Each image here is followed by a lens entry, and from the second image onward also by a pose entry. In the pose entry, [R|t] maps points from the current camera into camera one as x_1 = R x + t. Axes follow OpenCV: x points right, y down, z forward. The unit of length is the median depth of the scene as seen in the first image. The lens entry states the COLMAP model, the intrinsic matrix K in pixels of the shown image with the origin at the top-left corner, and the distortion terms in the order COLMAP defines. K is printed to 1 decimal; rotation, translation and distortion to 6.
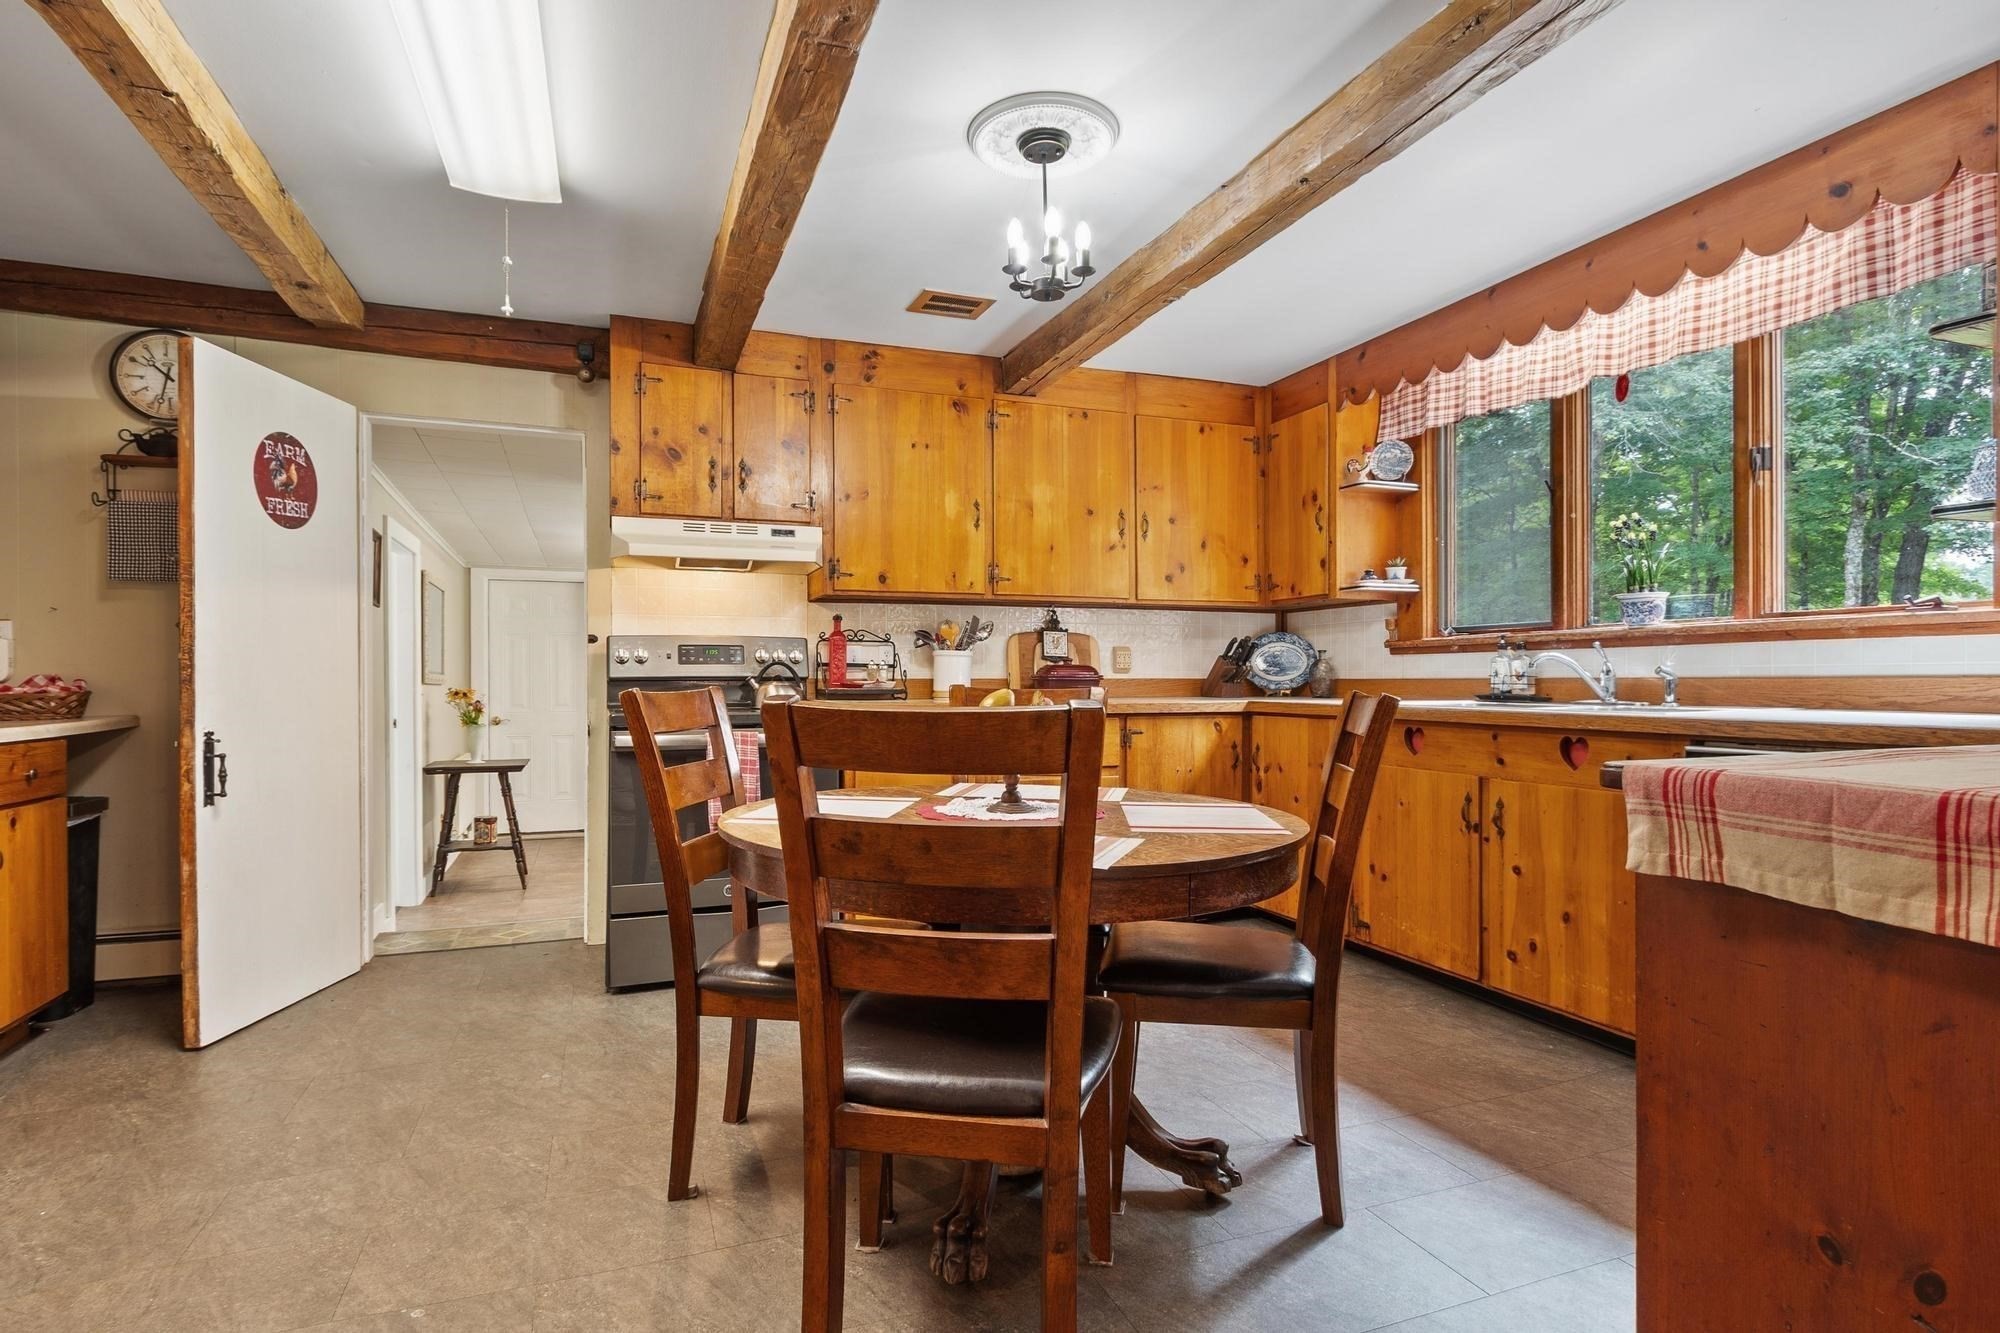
lens RADIAL K [[1004.8, 0, 1000.0], [0, 1004.8, 666.5], [0, 0, 1]] dist [-0.000959, -0.001288]
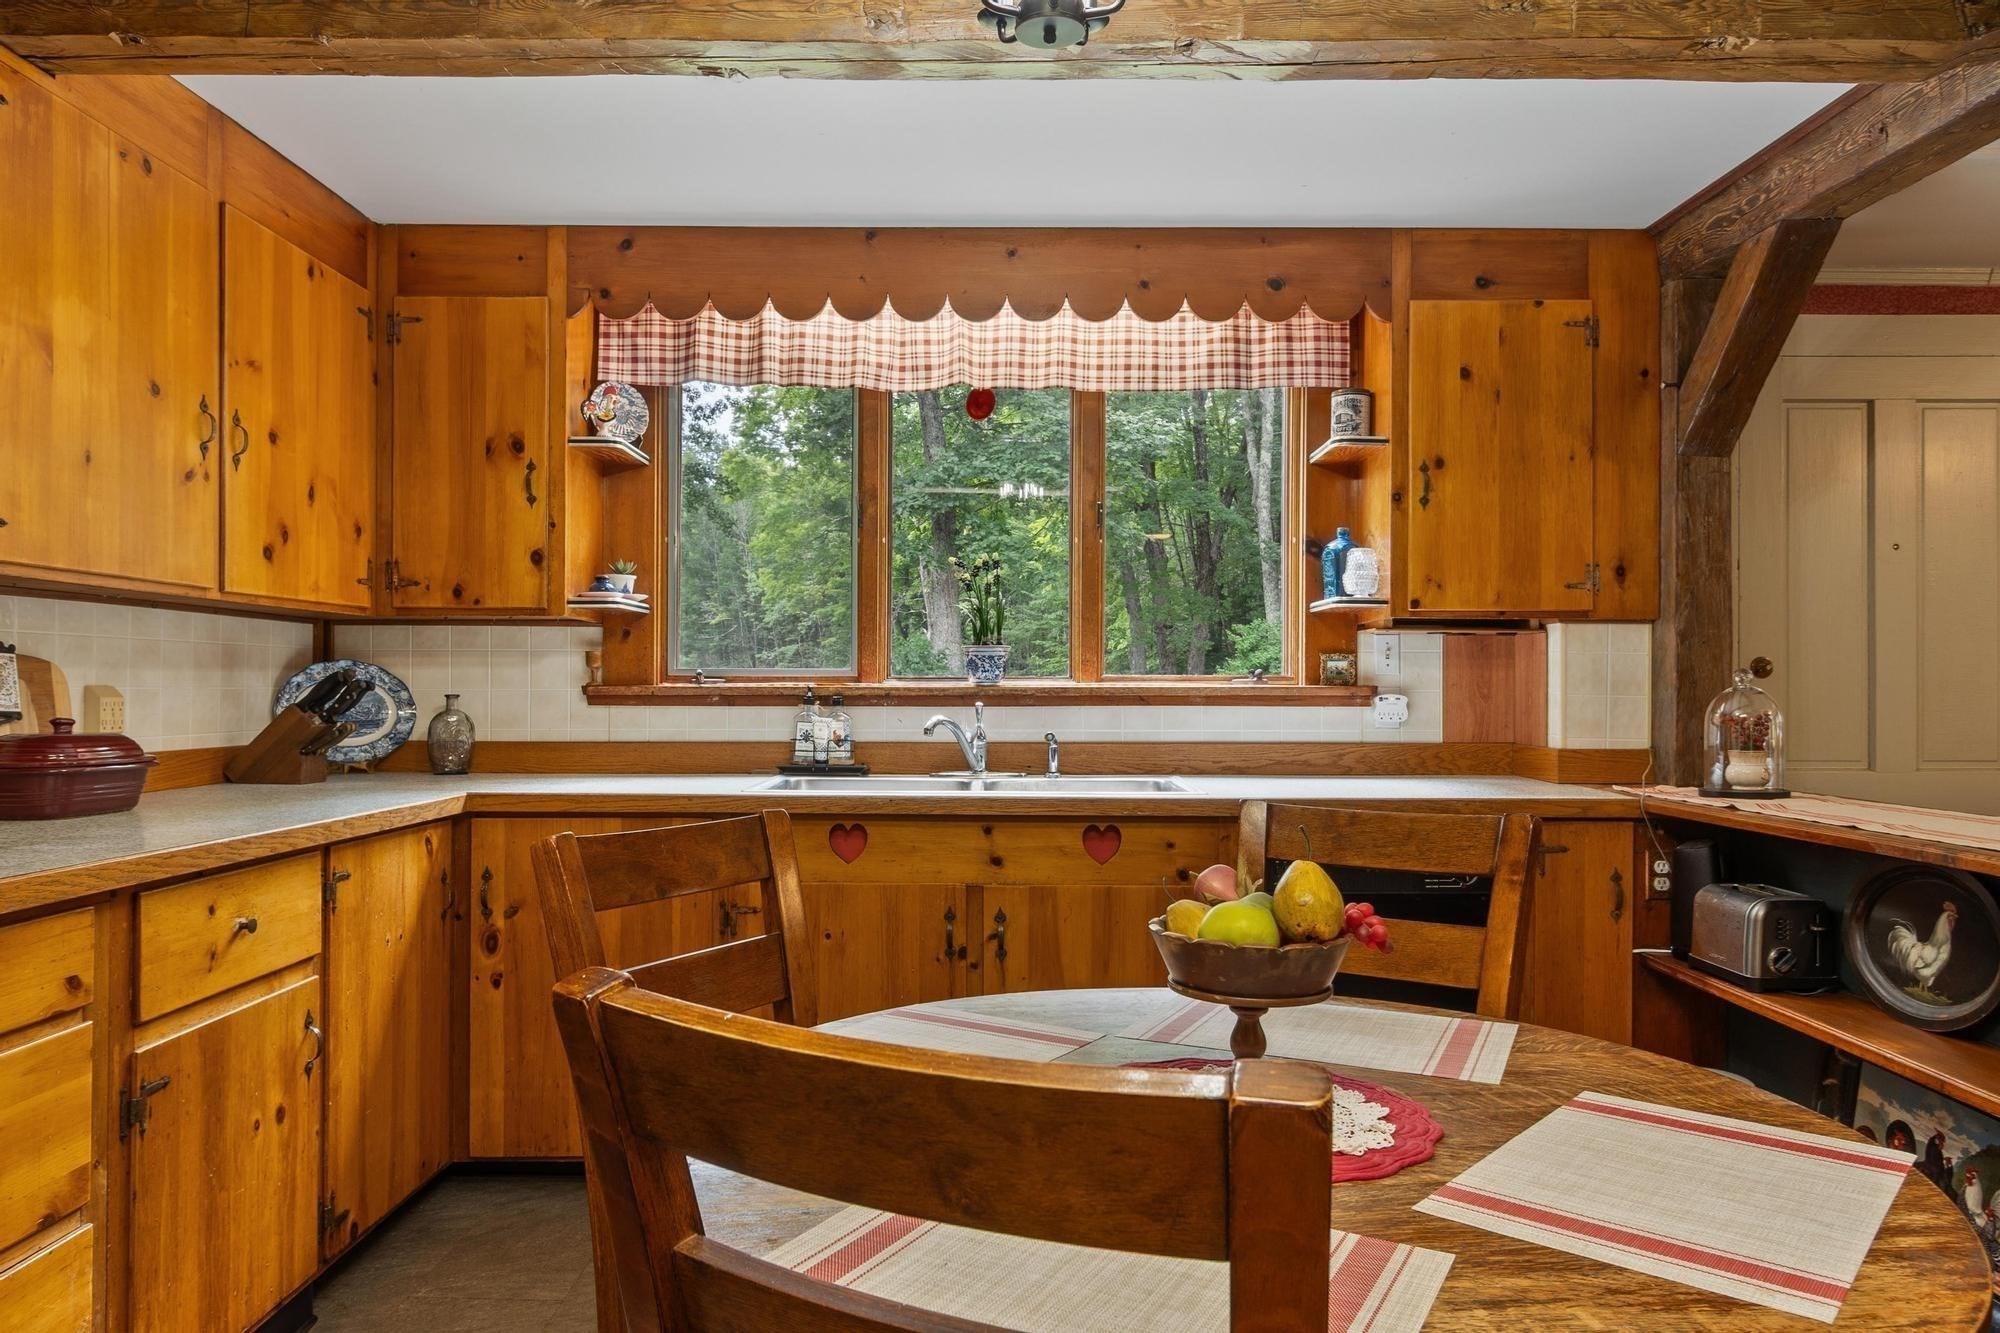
lens RADIAL K [[1311.3, 0, 1000.0], [0, 1311.3, 666.5], [0, 0, 1]] dist [0.003351, 0.000881]
pose [[0.364691, 0.020315, 0.930907, -0.319293], [-0.015756, 0.999753, -0.015645, -0.028746], [-0.930995, -0.008962, 0.364921, 0.451935]]
